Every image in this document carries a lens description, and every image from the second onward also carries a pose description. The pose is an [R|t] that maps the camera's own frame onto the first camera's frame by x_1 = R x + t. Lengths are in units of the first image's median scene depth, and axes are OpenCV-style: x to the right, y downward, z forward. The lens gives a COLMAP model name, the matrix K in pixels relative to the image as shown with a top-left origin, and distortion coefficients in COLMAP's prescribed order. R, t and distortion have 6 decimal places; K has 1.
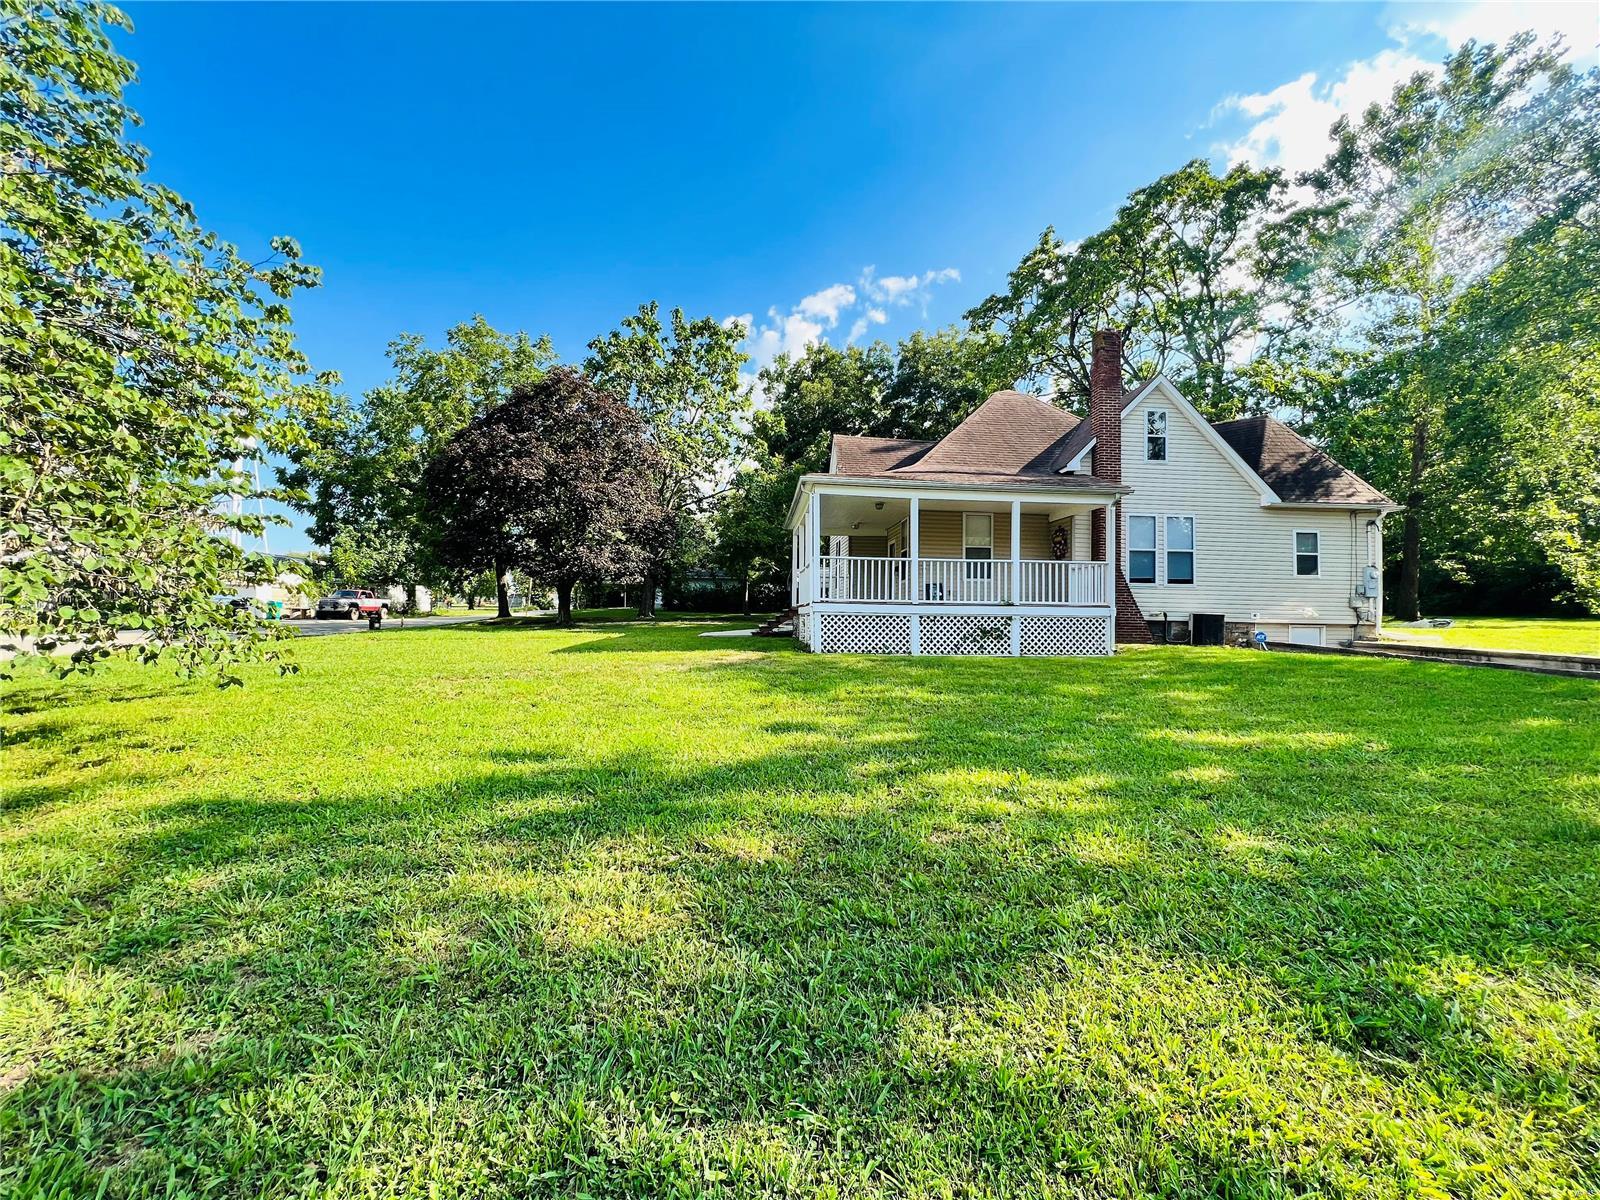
lens RADIAL K [[643.7, 0, 801.7], [0, 643.7, 599.7], [0, 0, 1]] dist [-0.003661, 0.000328]
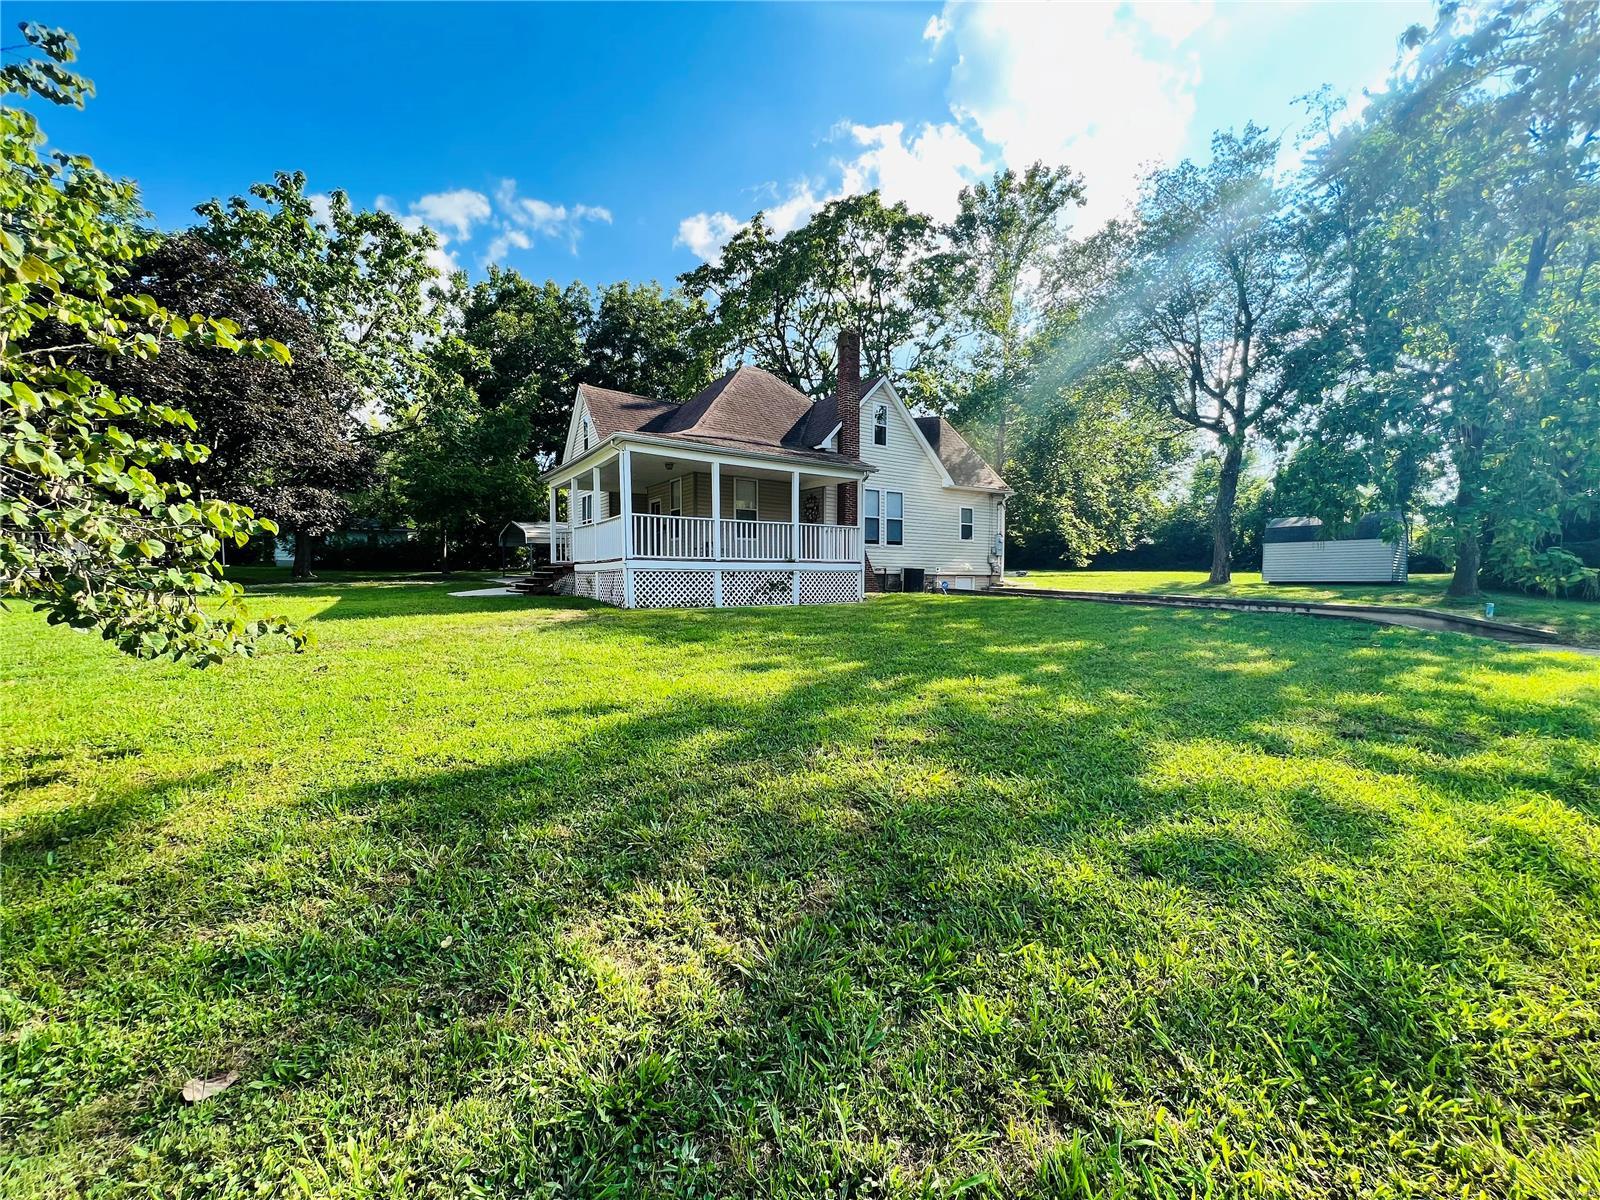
lens RADIAL K [[643.7, 0, 796.4], [0, 643.7, 601.0], [0, 0, 1]] dist [-0.003661, 0.000328]
pose [[0.864596, -0.031430, 0.501483, -0.142320], [-0.003750, 0.997610, 0.068991, -0.000519], [-0.502453, -0.061530, 0.862412, -0.008893]]
